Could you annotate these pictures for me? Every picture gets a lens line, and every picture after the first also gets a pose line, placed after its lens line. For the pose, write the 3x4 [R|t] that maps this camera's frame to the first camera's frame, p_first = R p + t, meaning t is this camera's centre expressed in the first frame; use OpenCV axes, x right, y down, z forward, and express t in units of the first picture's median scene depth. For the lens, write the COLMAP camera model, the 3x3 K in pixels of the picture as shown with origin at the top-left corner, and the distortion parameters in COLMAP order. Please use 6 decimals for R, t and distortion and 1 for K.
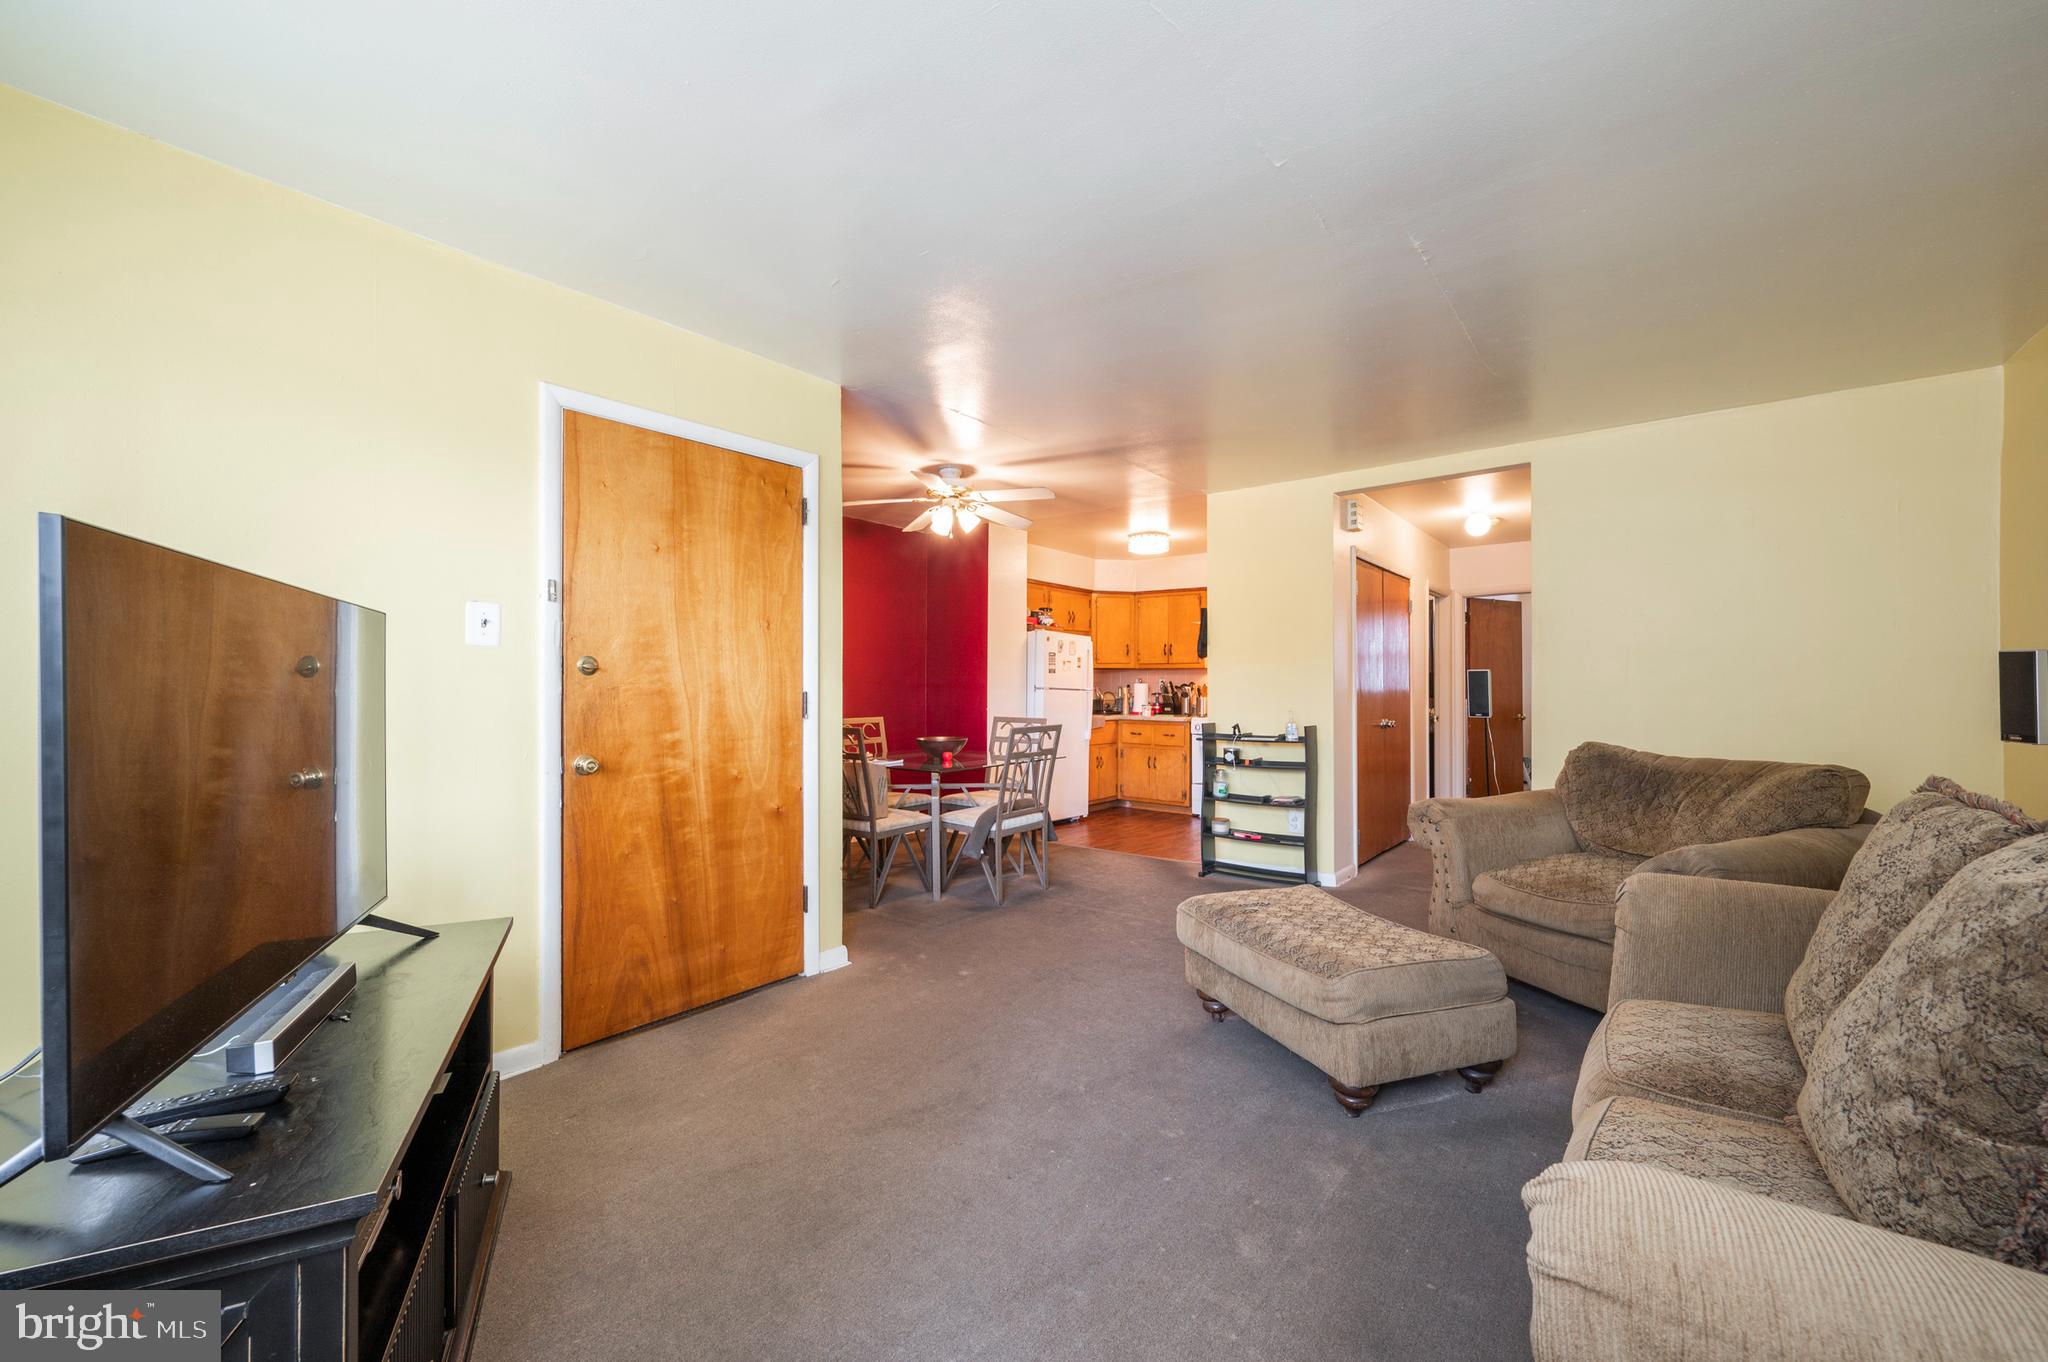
lens RADIAL K [[832.6, 0, 1019.1], [0, 832.6, 681.8], [0, 0, 1]] dist [-0.001113, -0.000032]
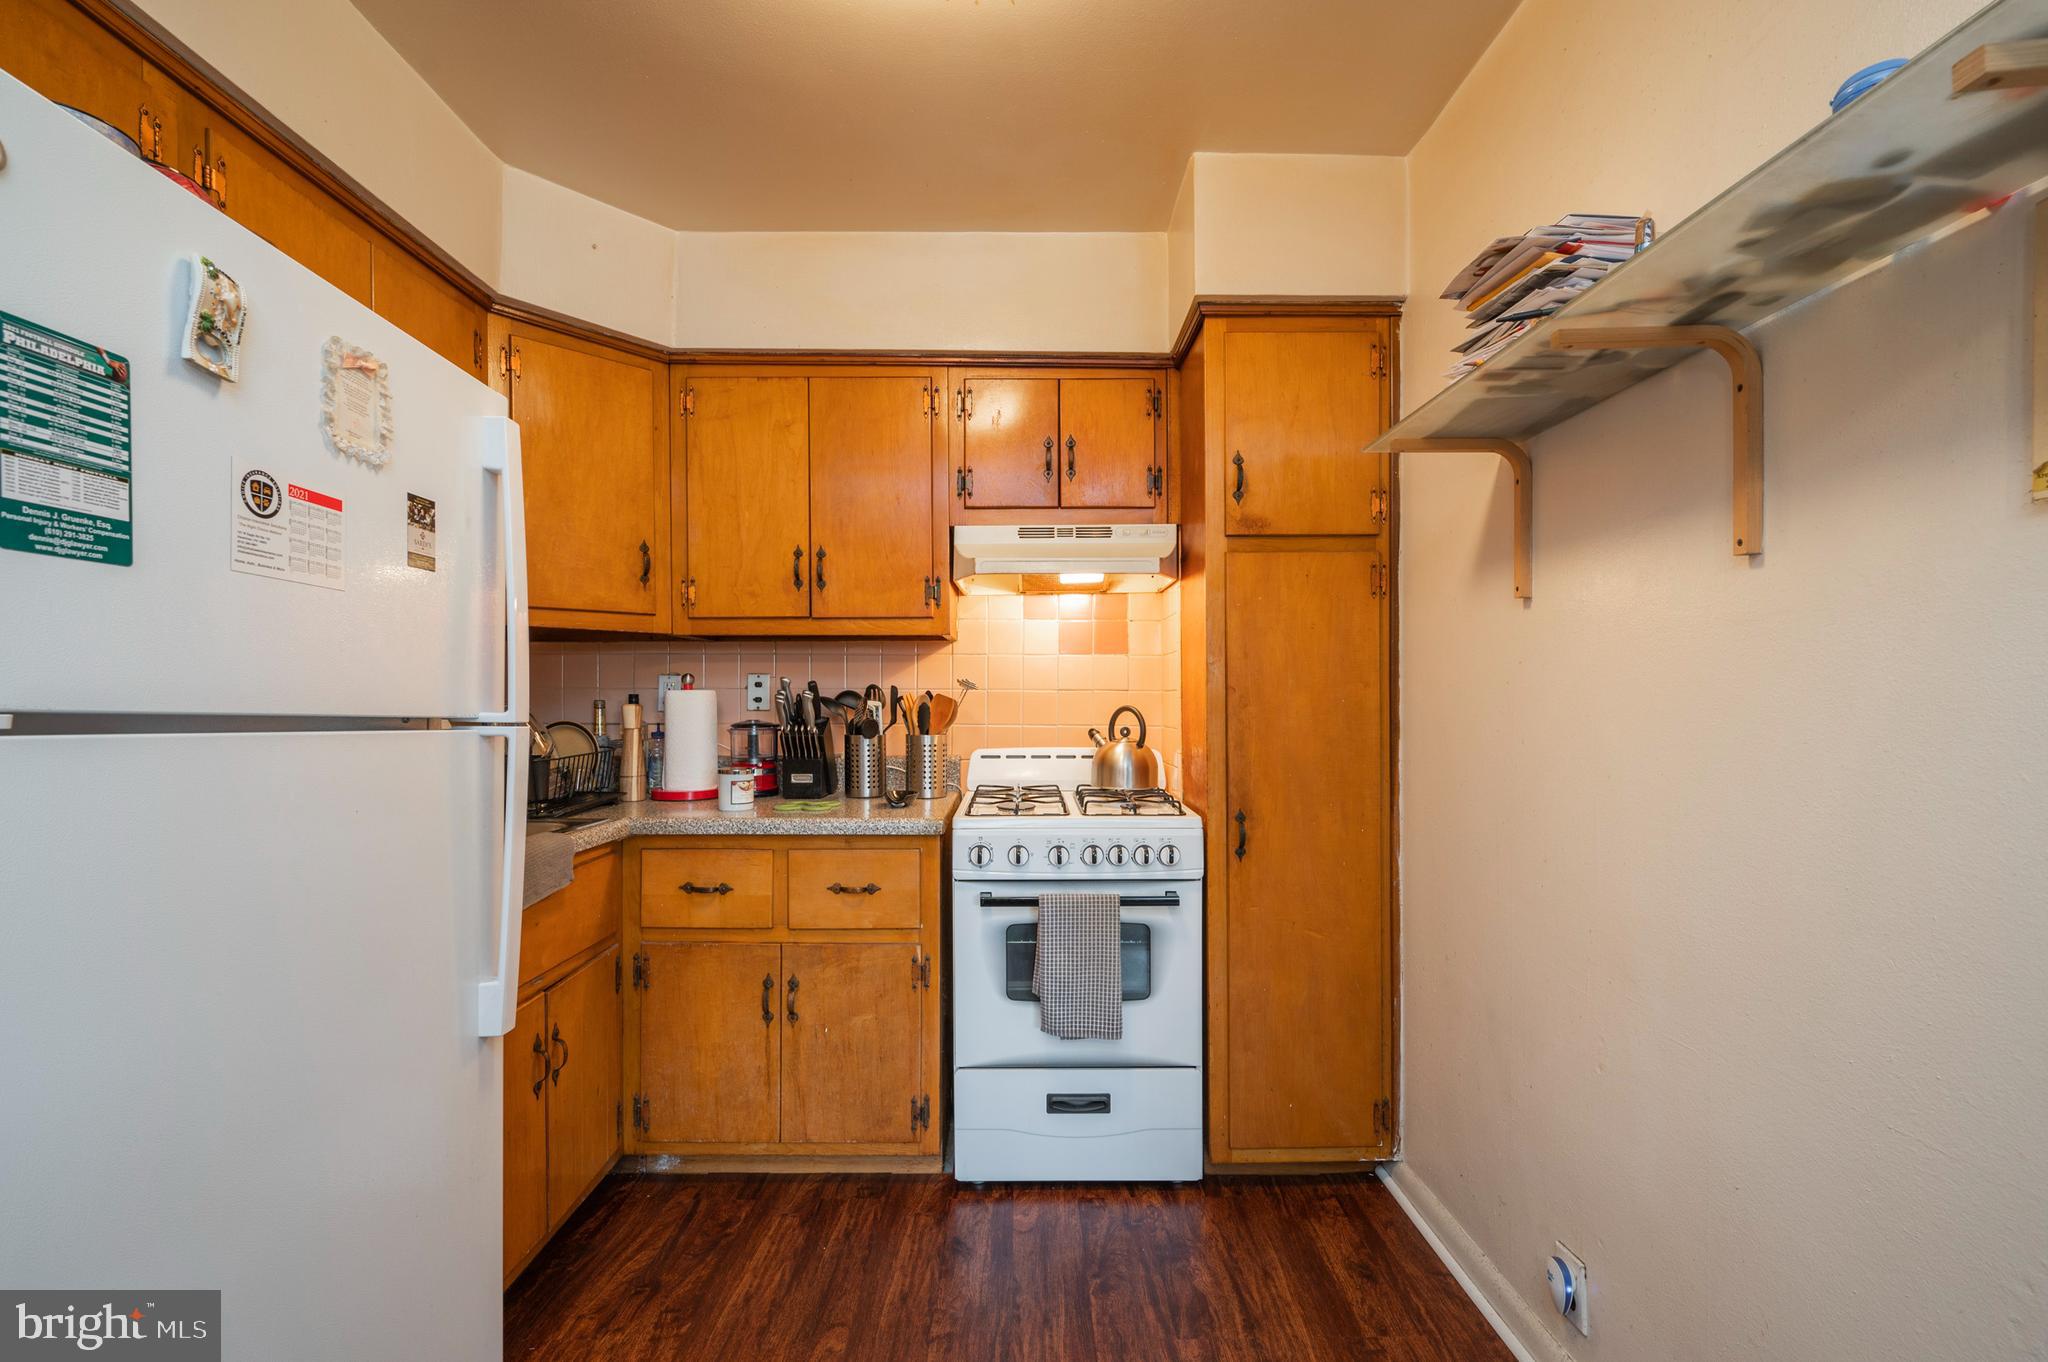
lens RADIAL K [[809.1, 0, 1014.2], [0, 809.1, 714.3], [0, 0, 1]] dist [-0.001417, -0.000045]
pose [[0.787266, -0.009912, 0.616534, 0.071569], [0.001957, 0.999906, 0.013576, 0.007638], [-0.616611, -0.009482, 0.787211, 0.844717]]
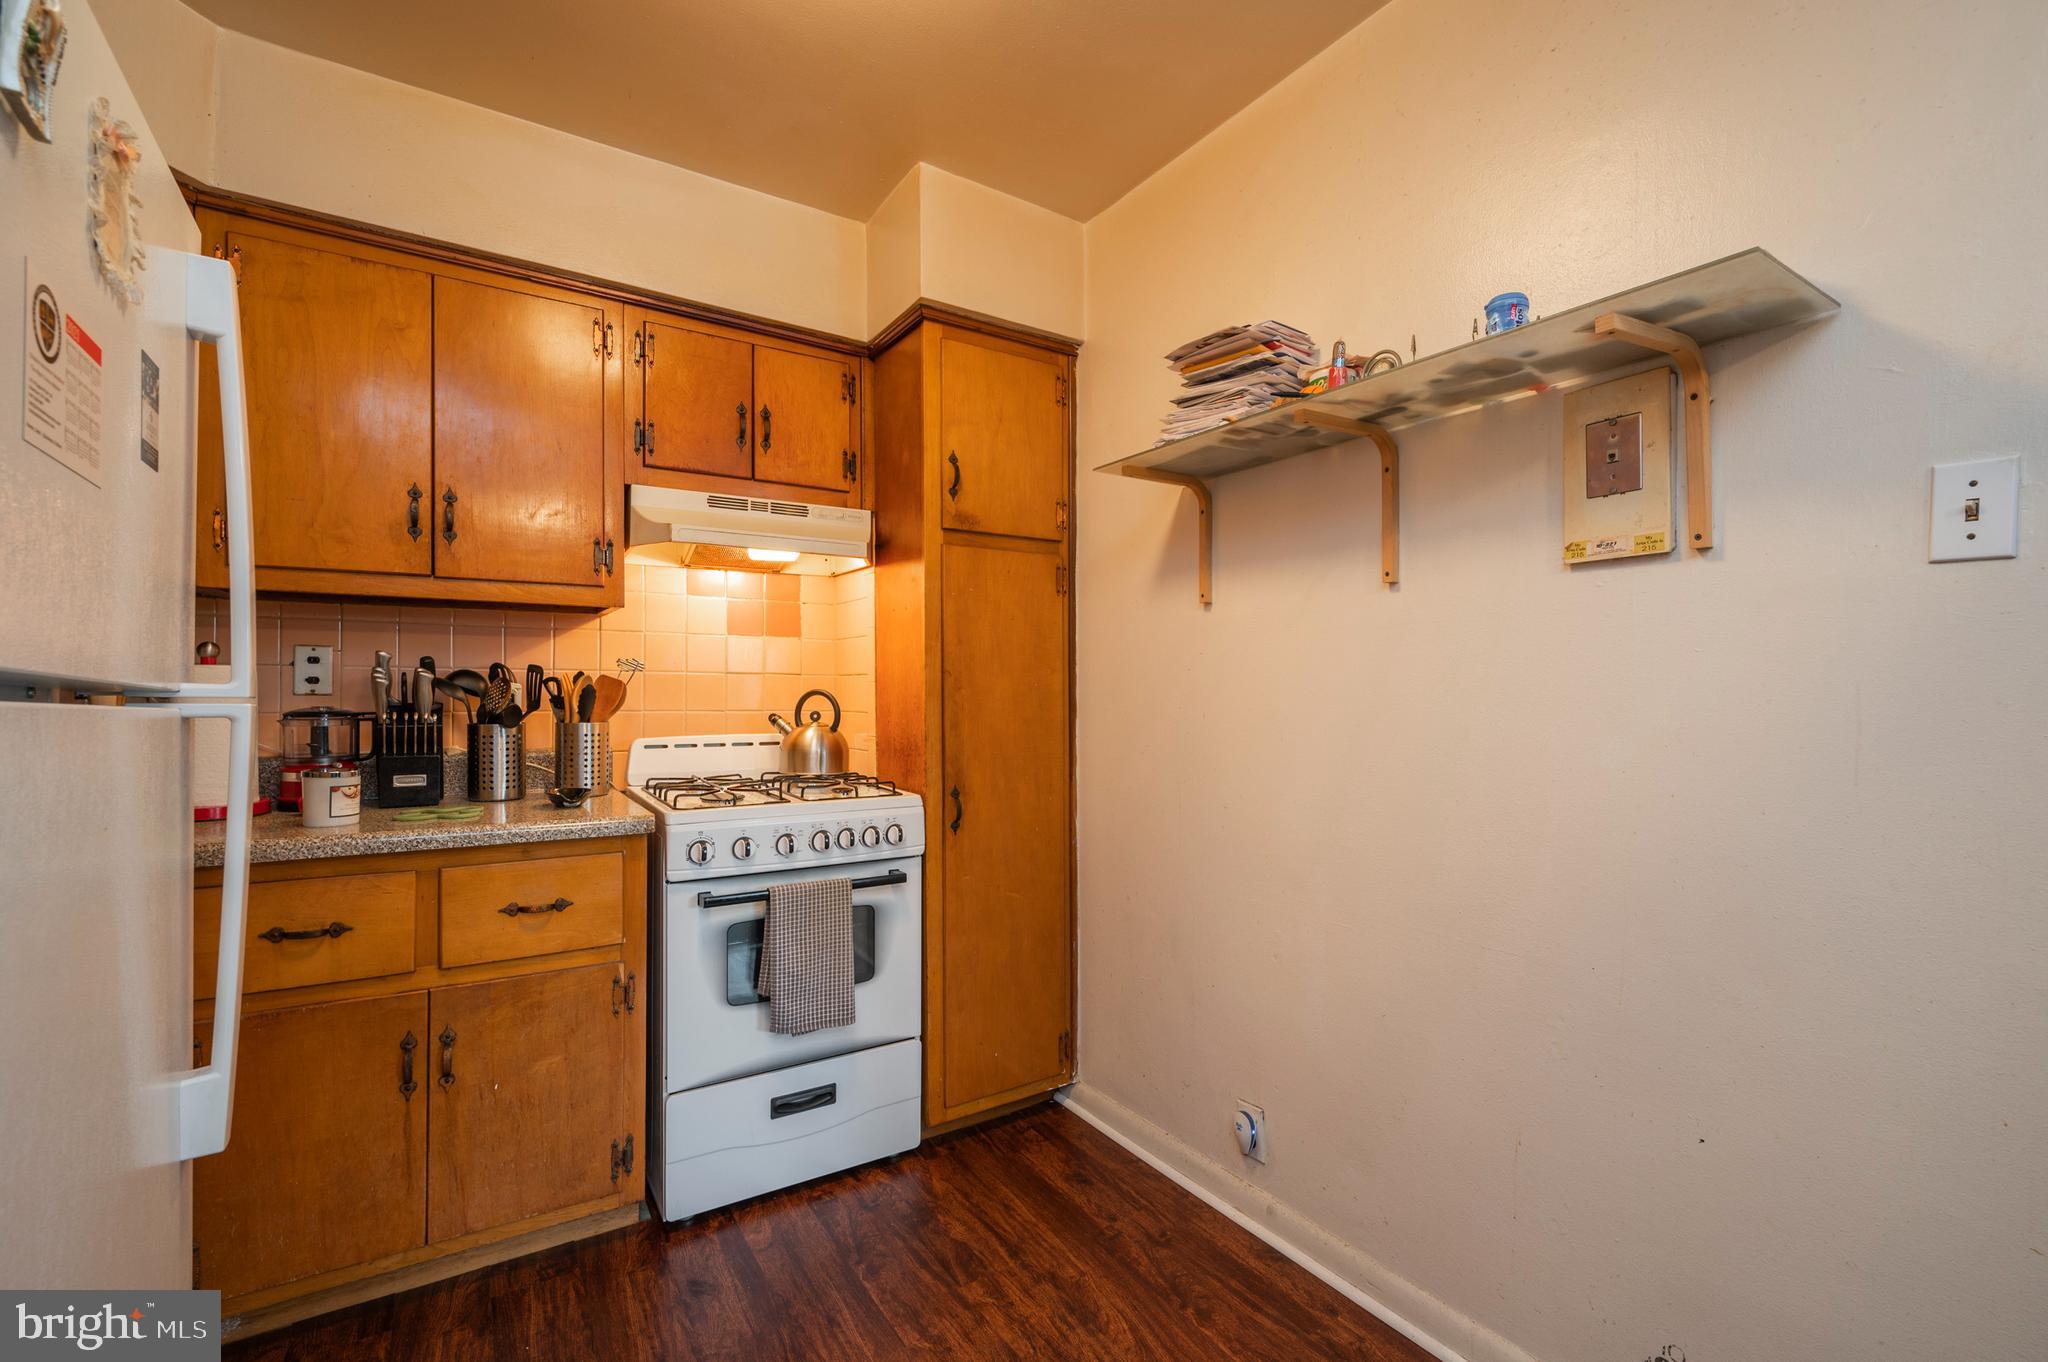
lens RADIAL K [[822.6, 0, 1013.9], [0, 822.6, 694.7], [0, 0, 1]] dist [-0.001032, -0.000206]
pose [[0.366871, -0.002038, 0.930270, 0.031805], [-0.000760, 0.999997, 0.002491, 0.010036], [-0.930272, -0.001620, 0.366868, 0.884057]]
